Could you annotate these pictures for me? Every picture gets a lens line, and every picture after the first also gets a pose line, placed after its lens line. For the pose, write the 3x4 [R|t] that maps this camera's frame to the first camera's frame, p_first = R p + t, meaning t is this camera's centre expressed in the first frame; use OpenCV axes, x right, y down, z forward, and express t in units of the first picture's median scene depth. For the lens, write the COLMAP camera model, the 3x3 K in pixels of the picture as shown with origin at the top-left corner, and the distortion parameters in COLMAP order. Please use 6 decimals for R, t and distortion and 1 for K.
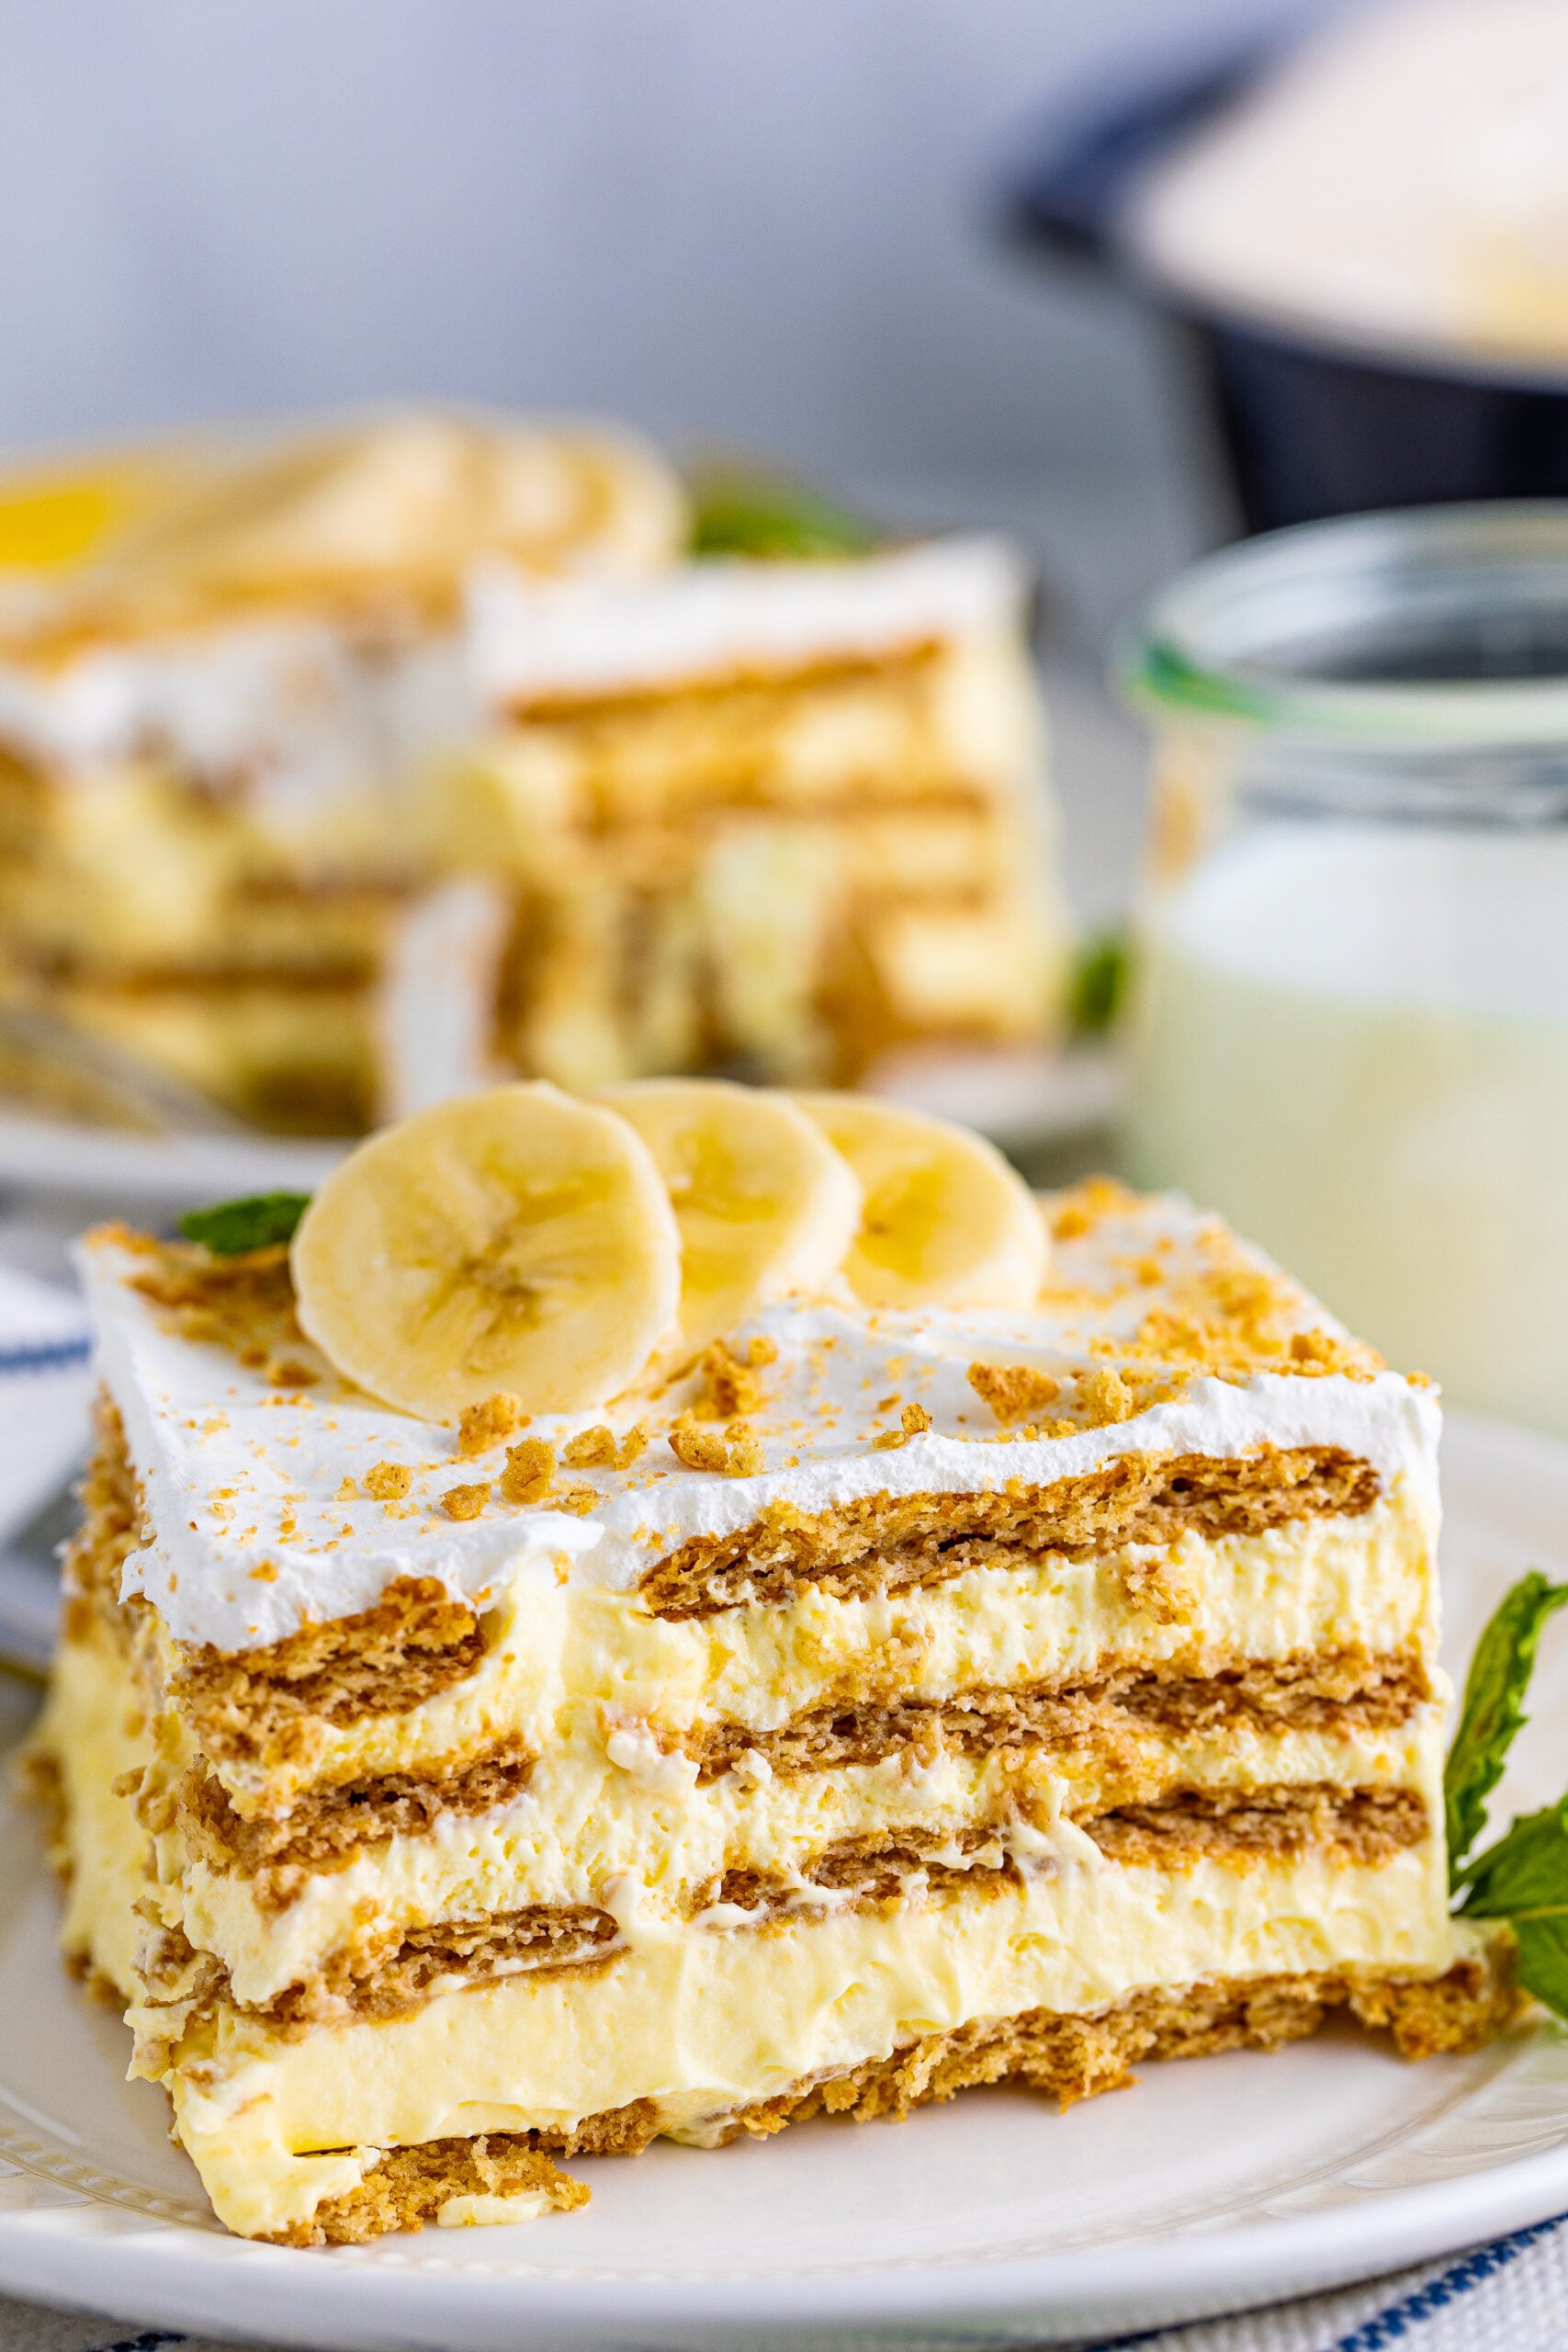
lens RADIAL K [[8559.4, 0, 782.2], [0, 8559.4, 1172.6], [0, 0, 1]] dist [0.008535, 0.000000]
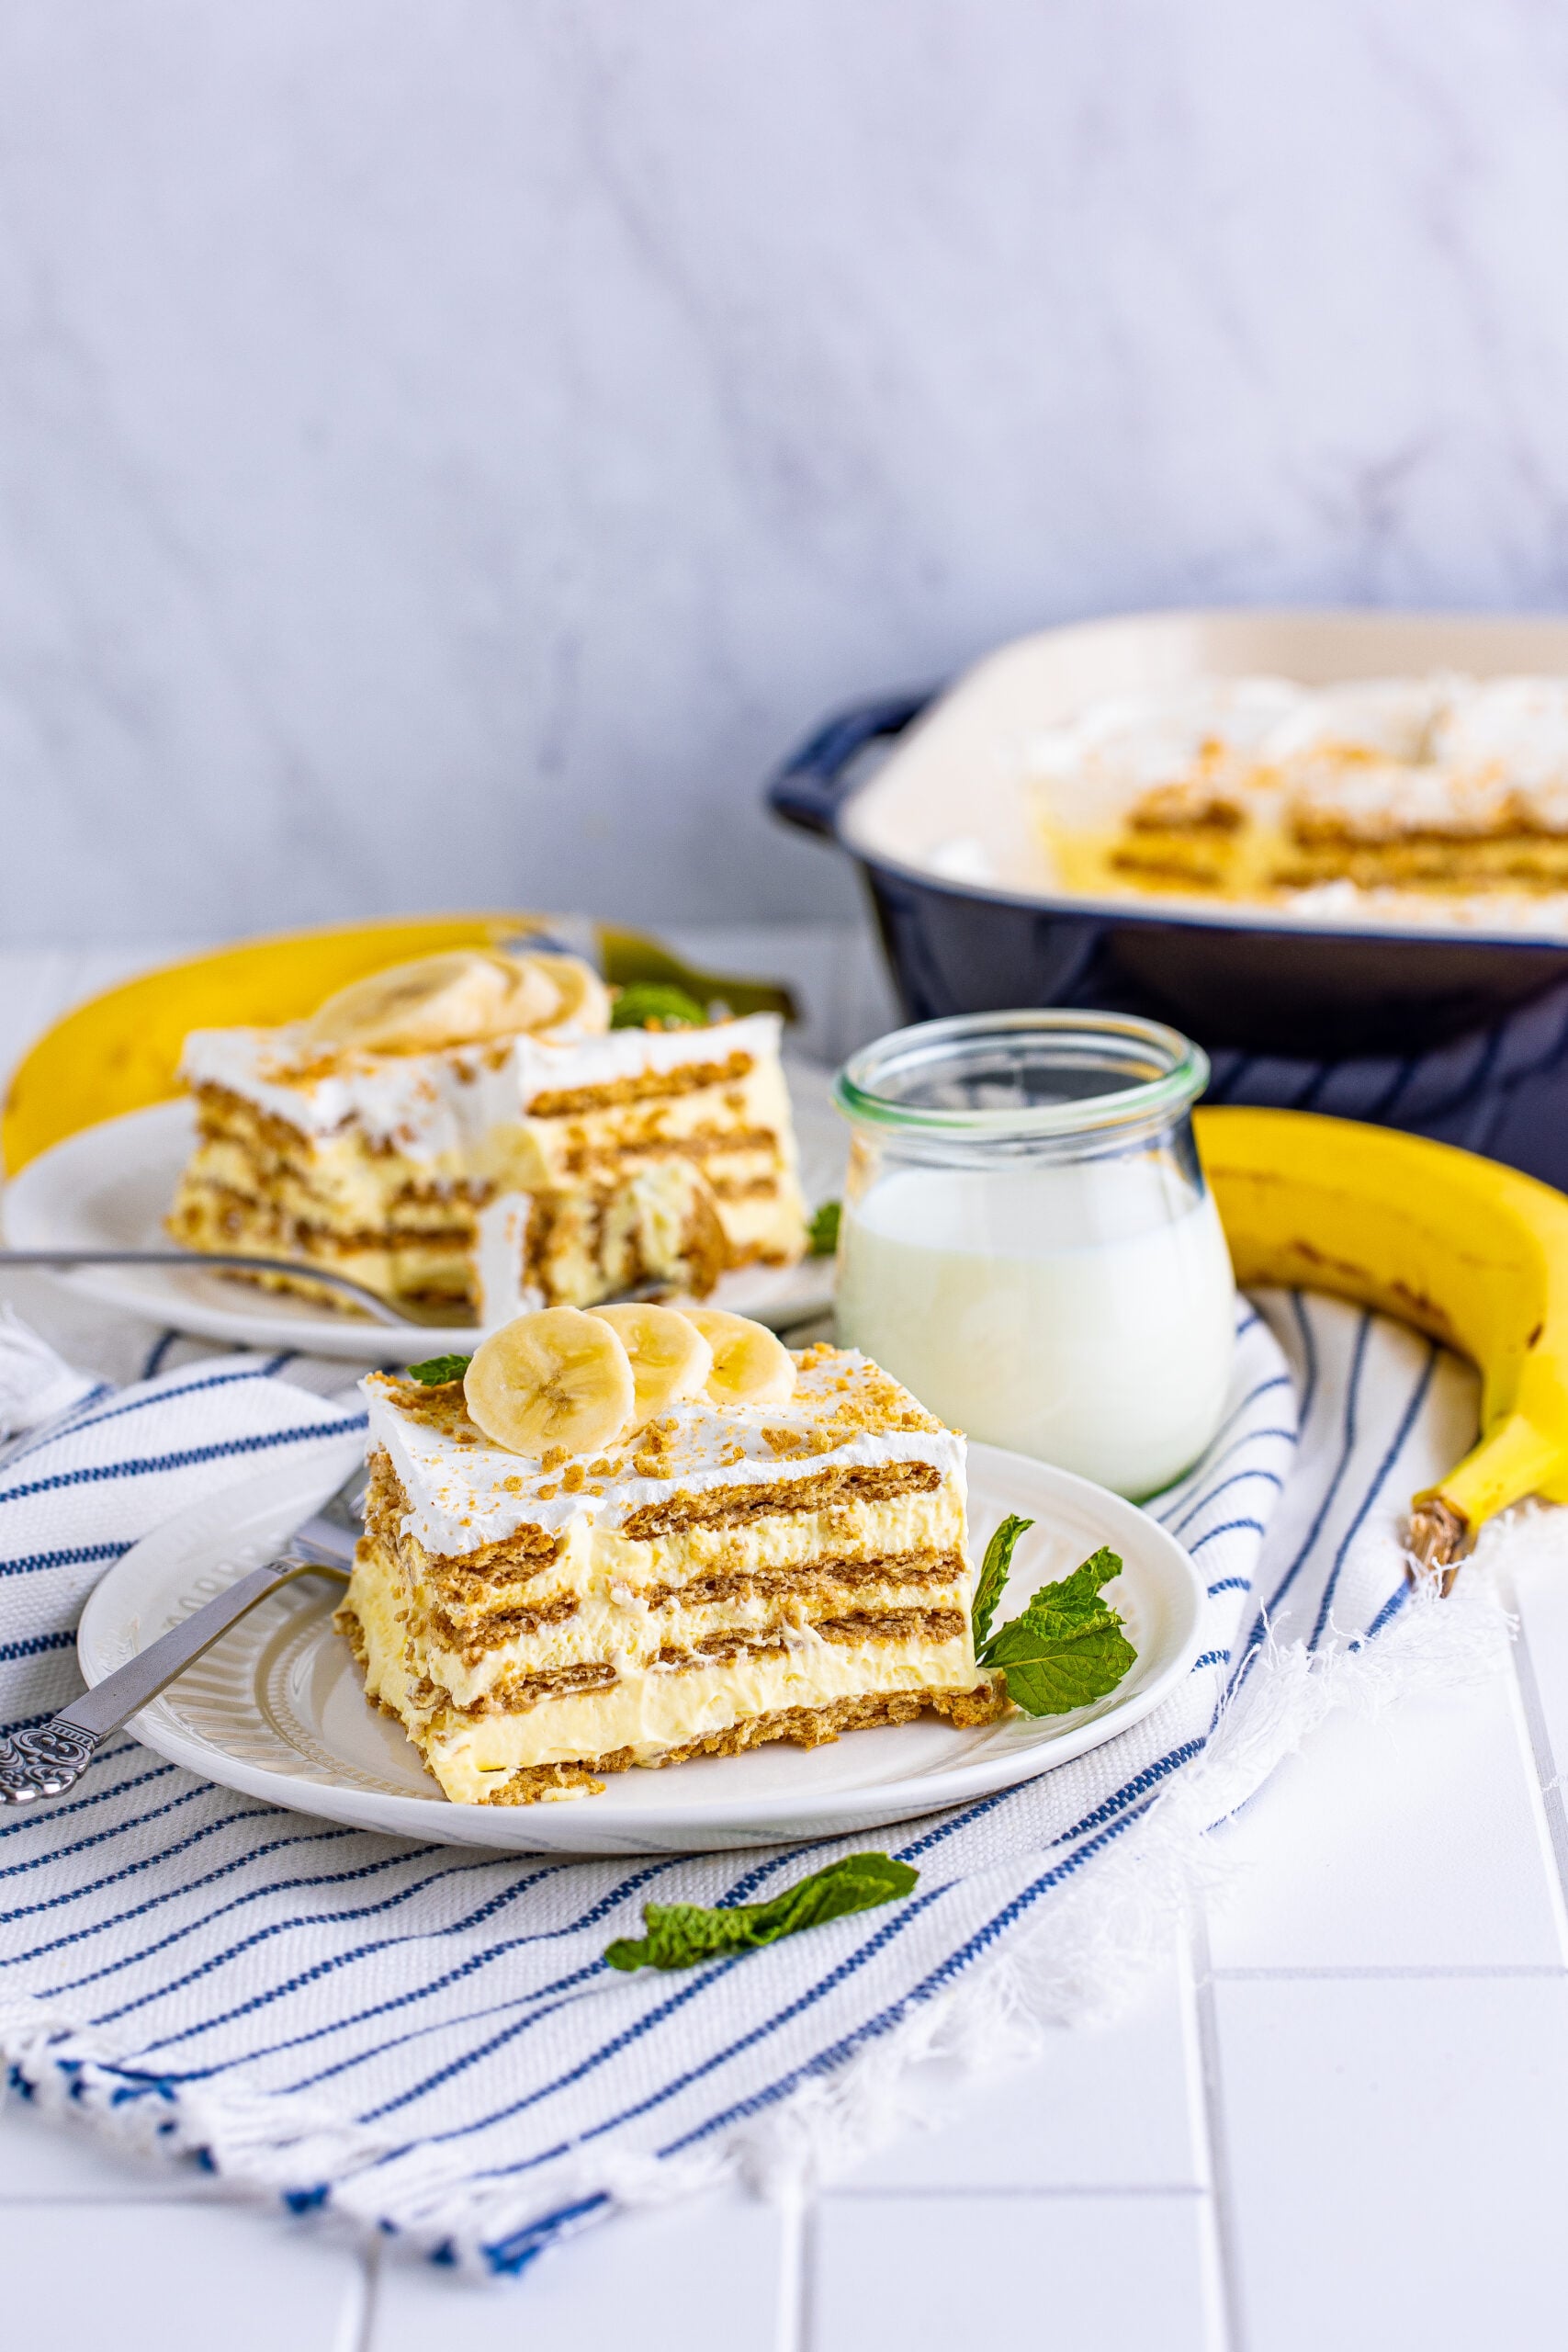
lens RADIAL K [[8270.9, 0, 809.0], [0, 8270.9, 1011.9], [0, 0, 1]] dist [-0.011768, 0.000000]
pose [[0.999540, -0.016163, 0.025677, -0.020960], [0.016748, 0.999601, -0.022739, -0.039112], [-0.025299, 0.023158, 0.999412, -1.235048]]
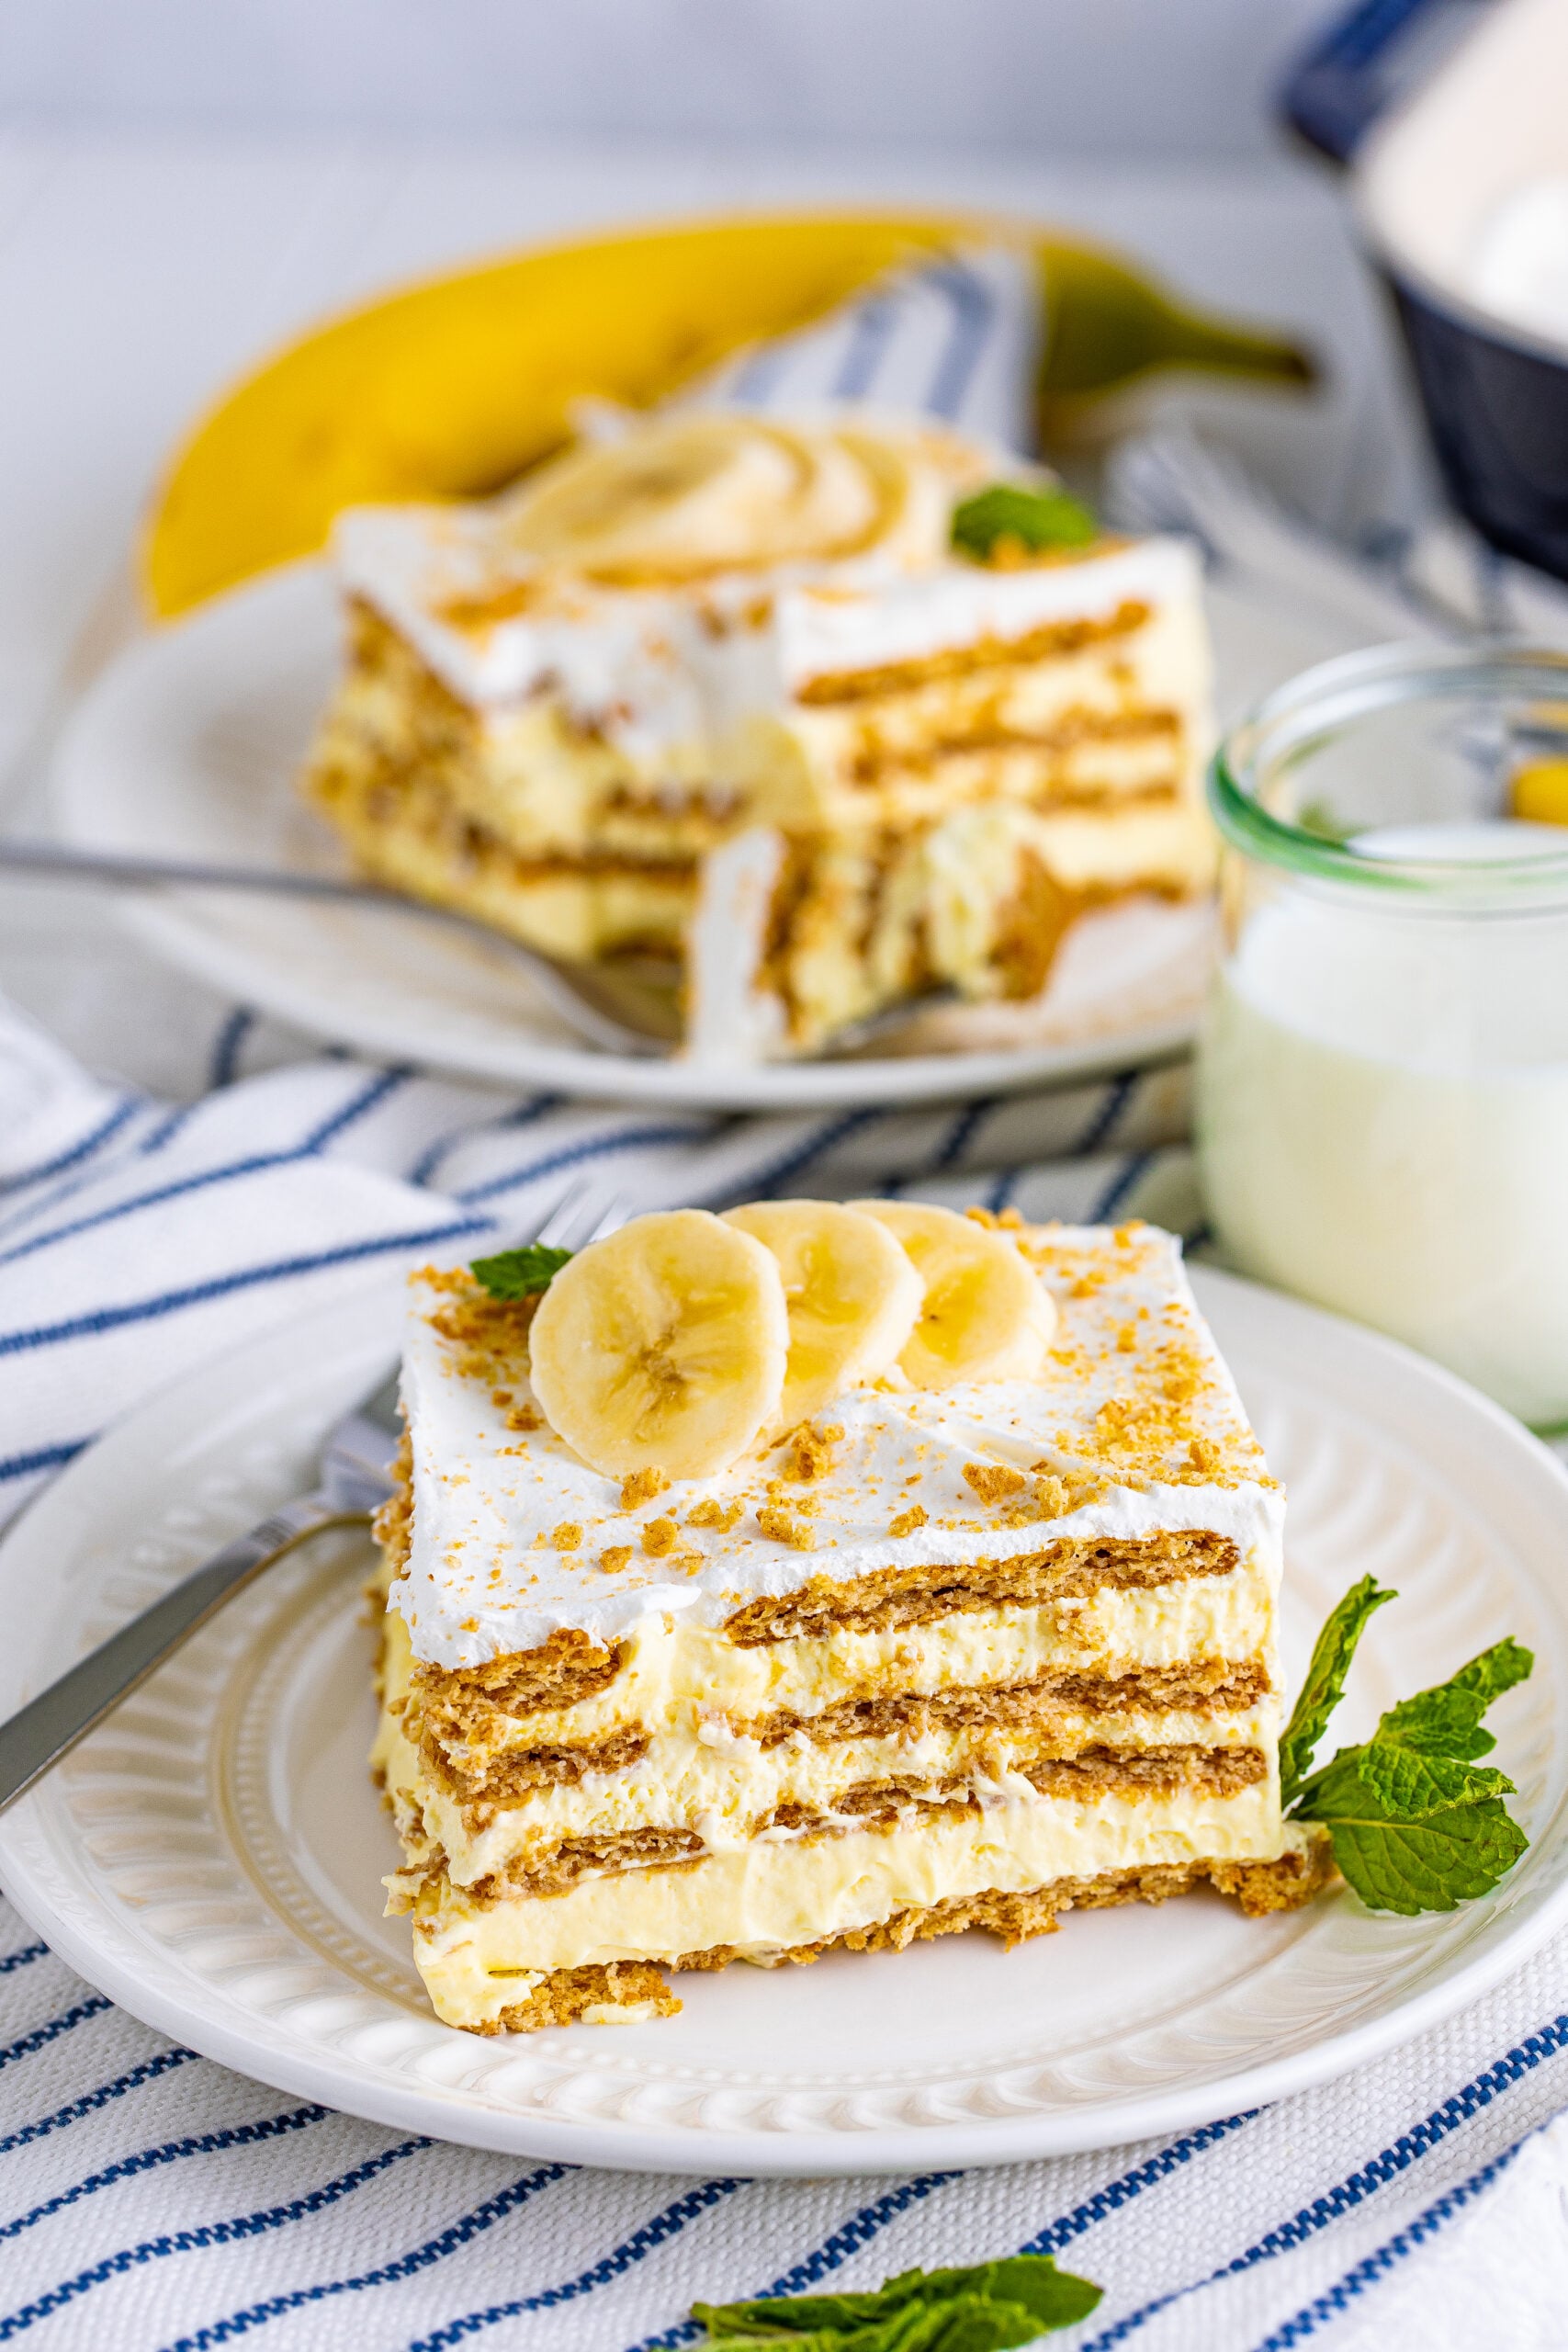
lens RADIAL K [[8270.9, 0, 678.9], [0, 8270.9, 1246.8], [0, 0, 1]] dist [-0.011768, 0.000000]
pose [[0.992089, 0.054314, -0.113180, 0.133361], [-0.029697, 0.977510, 0.208788, -0.313495], [0.121975, -0.203775, 0.971390, -0.395867]]
